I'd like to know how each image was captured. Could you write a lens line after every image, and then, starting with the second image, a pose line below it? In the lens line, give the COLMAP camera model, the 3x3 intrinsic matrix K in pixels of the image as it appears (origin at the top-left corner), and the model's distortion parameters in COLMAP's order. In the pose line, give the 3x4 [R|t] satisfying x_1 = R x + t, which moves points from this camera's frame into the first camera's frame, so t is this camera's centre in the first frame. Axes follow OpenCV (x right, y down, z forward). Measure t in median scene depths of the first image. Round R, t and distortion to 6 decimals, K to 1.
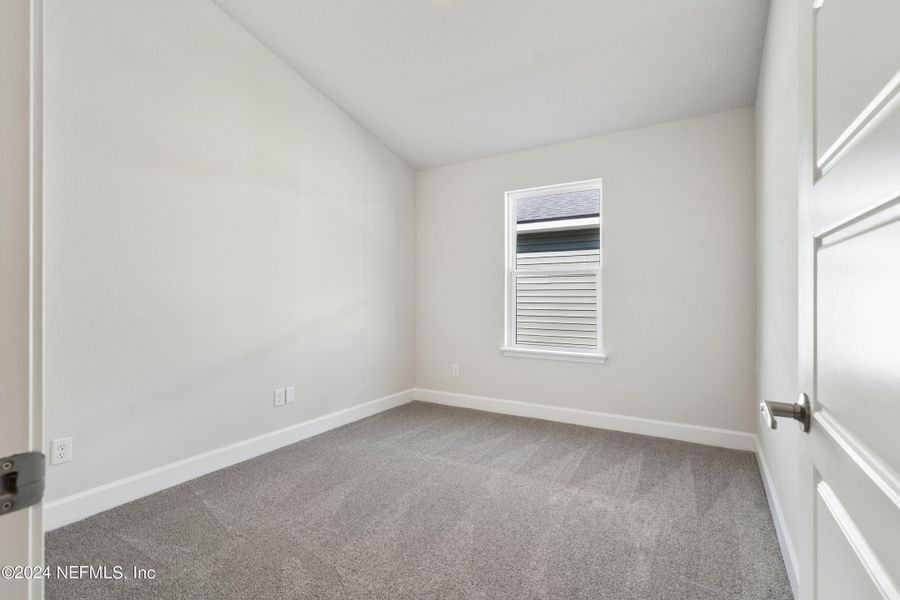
lens RADIAL K [[419.4, 0, 450.0], [0, 419.4, 300.0], [0, 0, 1]] dist [-0.000118, 0.000266]
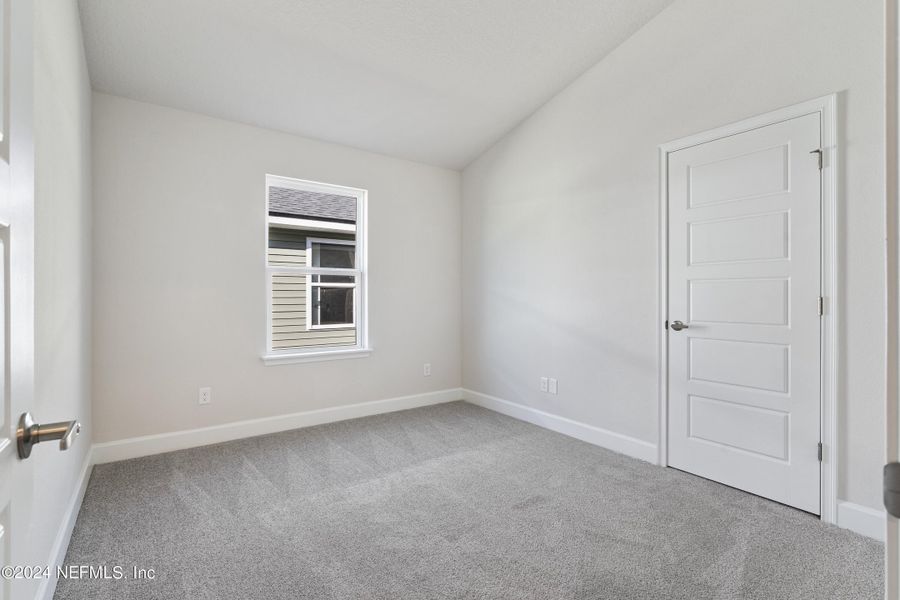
lens RADIAL K [[419.4, 0, 450.0], [0, 419.4, 300.0], [0, 0, 1]] dist [-0.000118, 0.000266]
pose [[0.402480, -0.005943, 0.915409, -0.507618], [0.007128, 0.999969, 0.003358, -0.002603], [-0.915401, 0.005173, 0.402510, 0.307454]]
